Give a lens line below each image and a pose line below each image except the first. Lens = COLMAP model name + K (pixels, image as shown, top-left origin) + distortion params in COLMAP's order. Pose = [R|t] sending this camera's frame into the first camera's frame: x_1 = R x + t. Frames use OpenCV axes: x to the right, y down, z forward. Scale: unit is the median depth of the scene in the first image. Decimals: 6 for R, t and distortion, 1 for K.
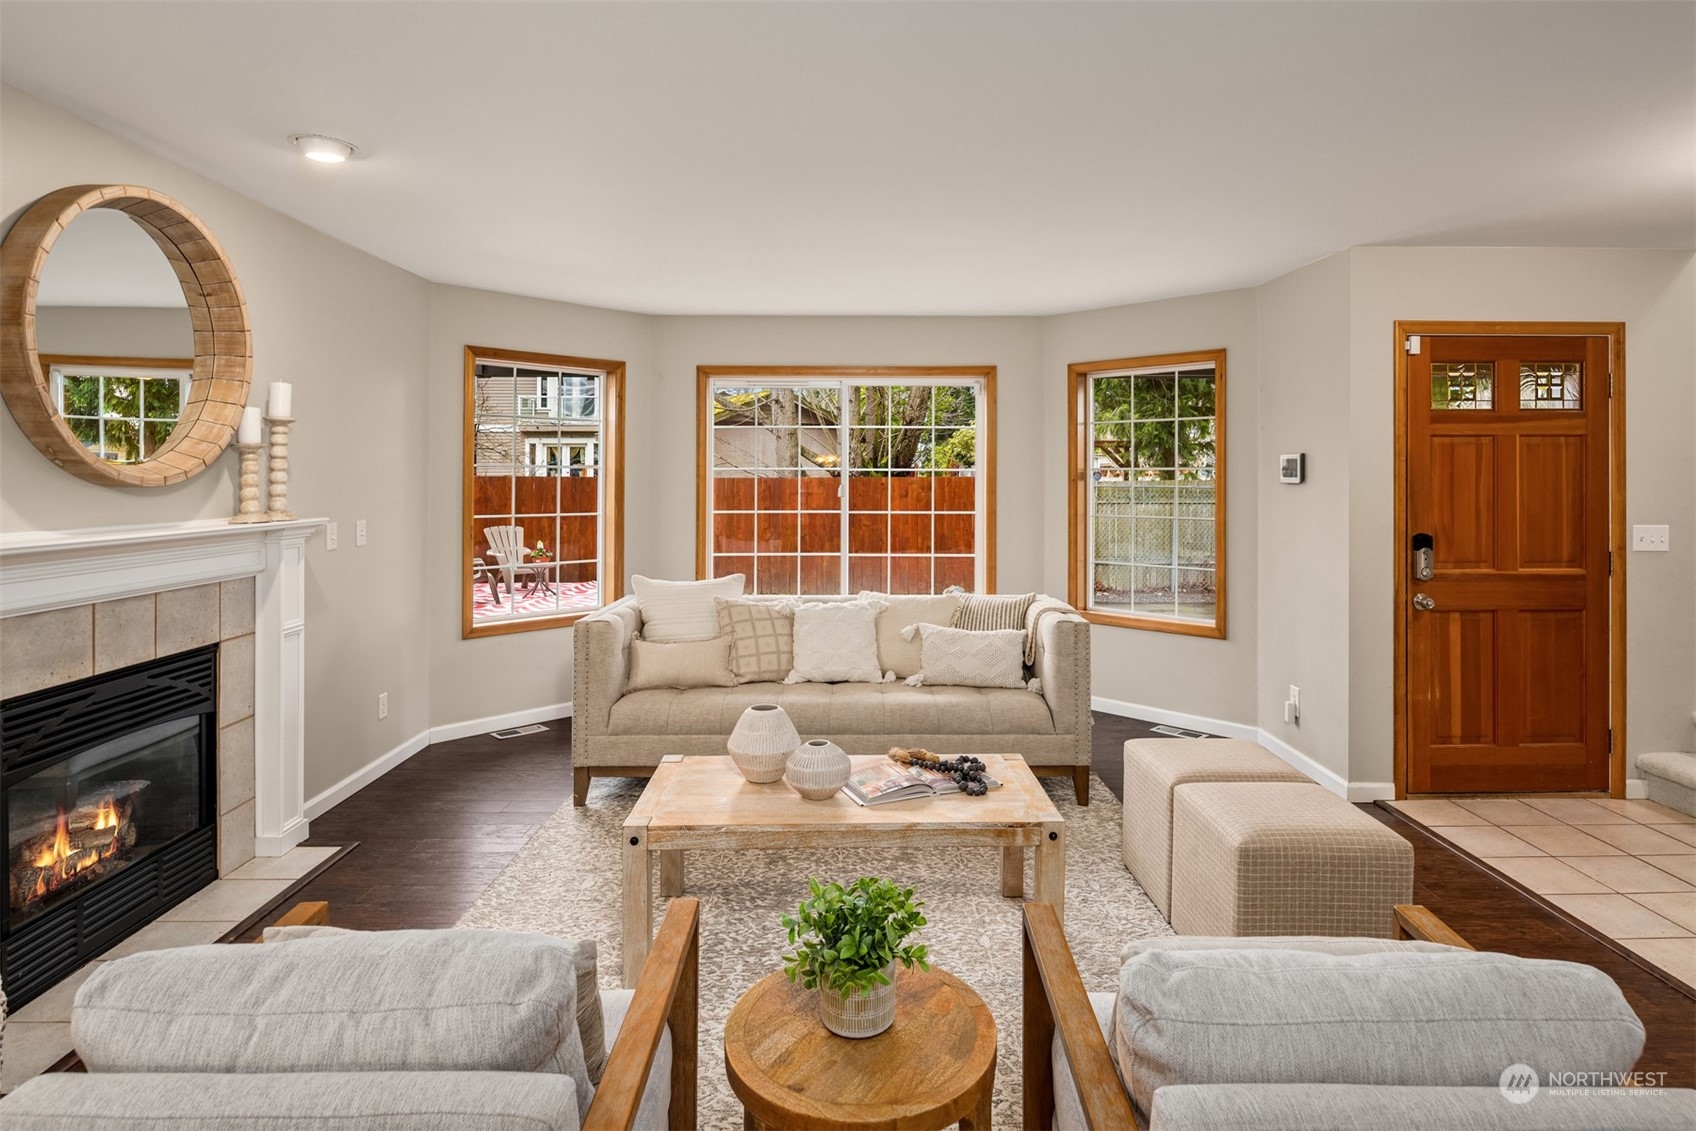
lens RADIAL K [[927.5, 0, 858.9], [0, 927.5, 472.1], [0, 0, 1]] dist [-0.005522, -0.001695]
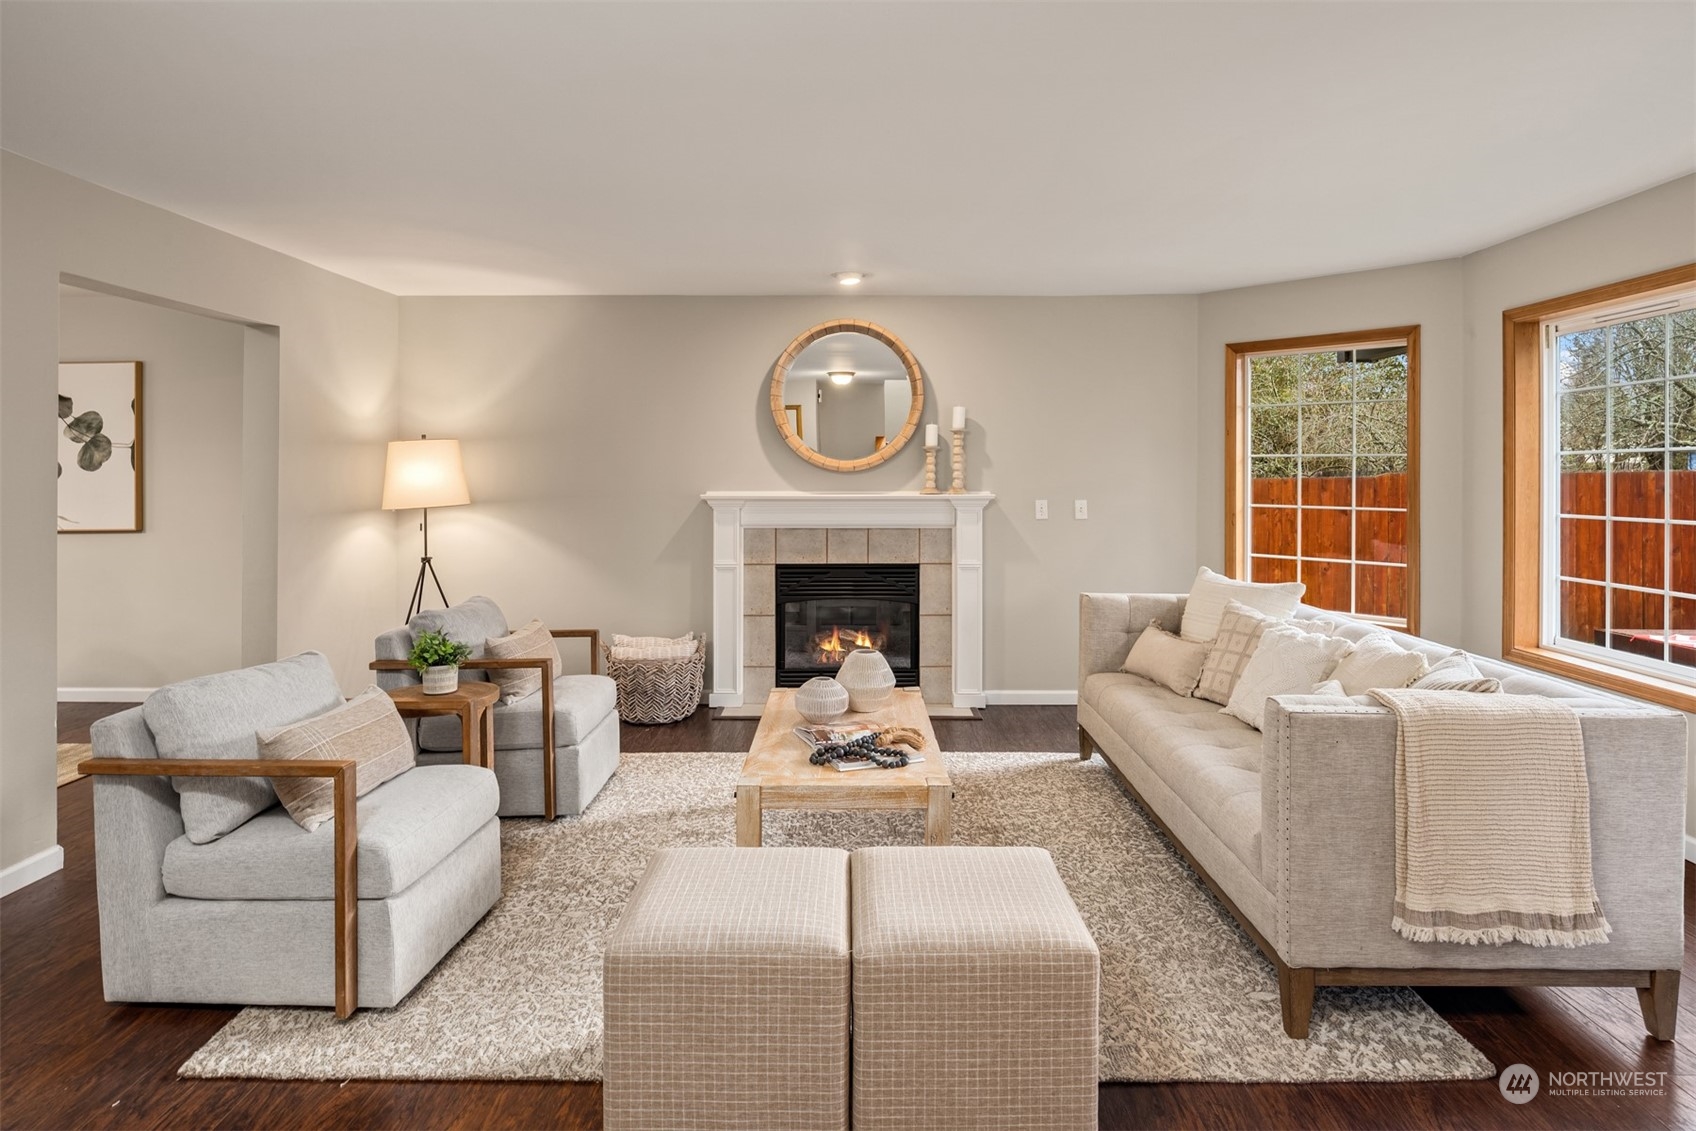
lens RADIAL K [[927.5, 0, 858.9], [0, 927.5, 472.1], [0, 0, 1]] dist [-0.005522, -0.001695]
pose [[-0.034929, -0.003386, -0.999384, 0.797429], [0.002911, 0.999990, -0.003490, 0.015991], [0.999386, -0.003031, -0.034919, 0.739239]]
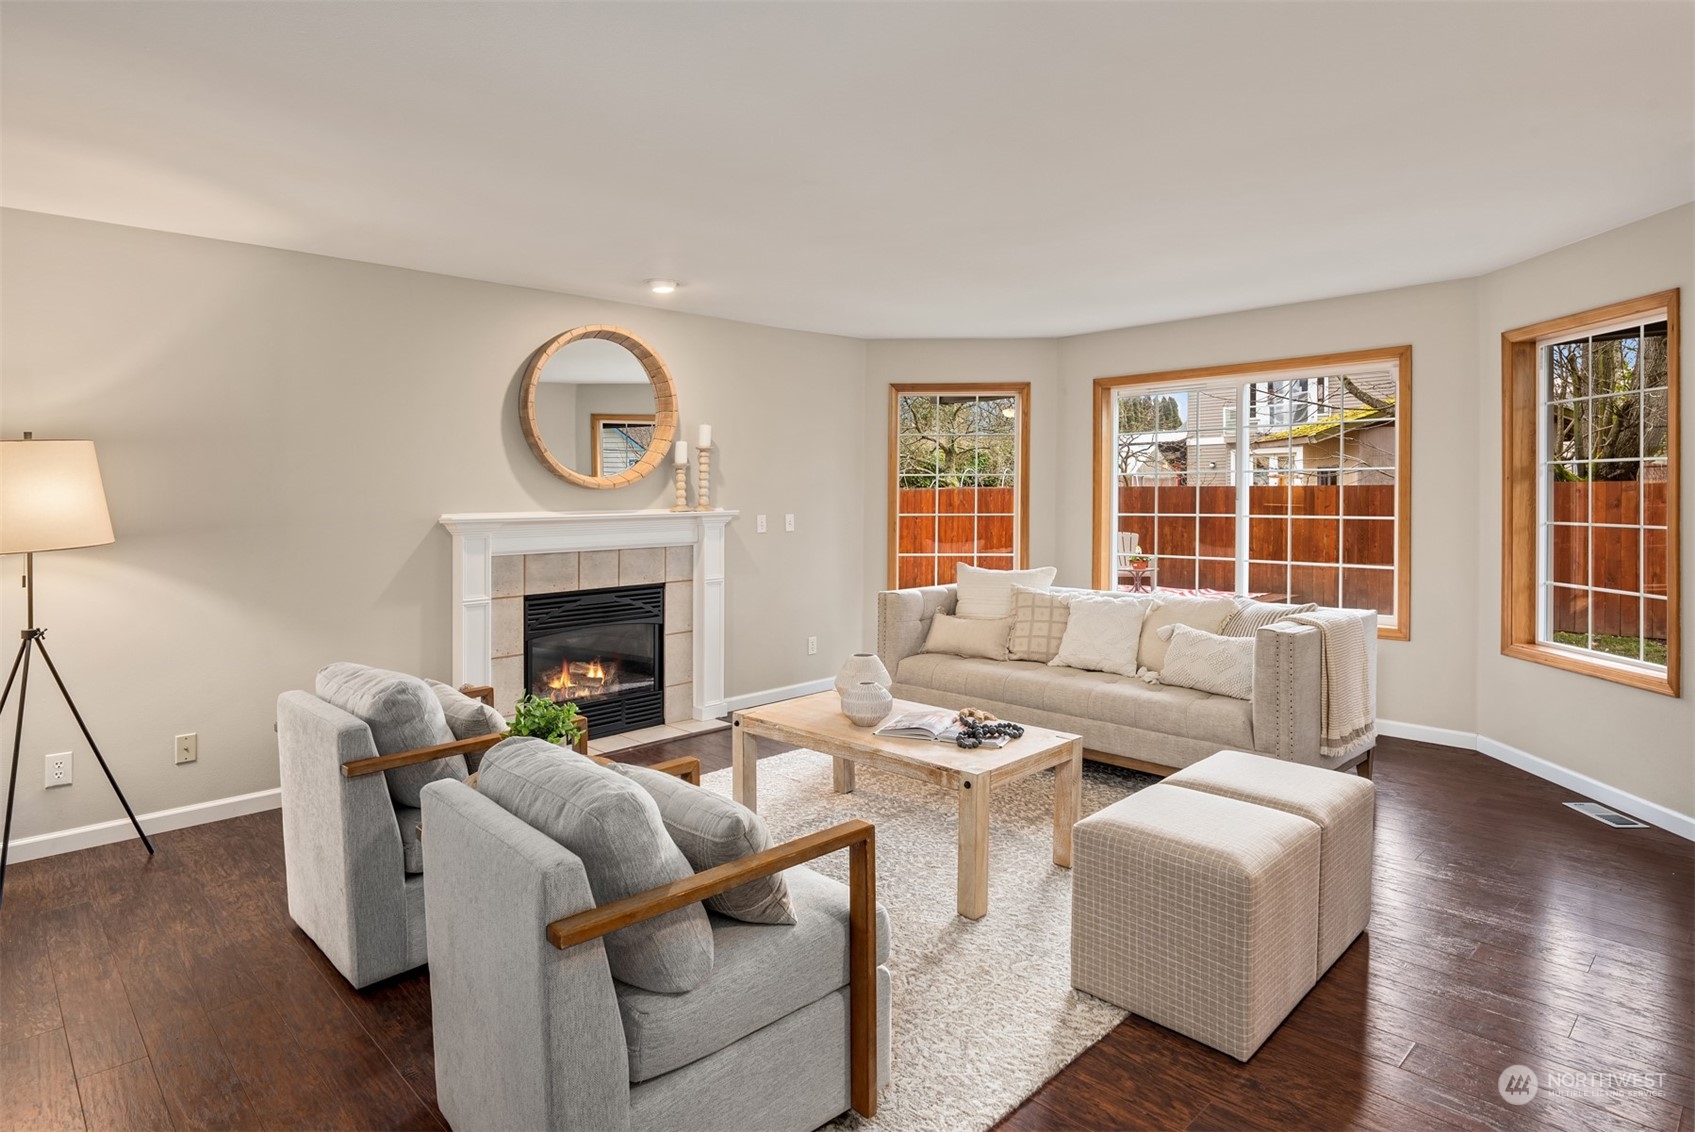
lens RADIAL K [[933.9, 0, 855.5], [0, 933.9, 481.6], [0, 0, 1]] dist [-0.001947, -0.000406]
pose [[0.690449, -0.016031, -0.723203, 0.600305], [0.013141, 0.999867, -0.009618, 0.016848], [0.723262, -0.002862, 0.690568, 0.064465]]
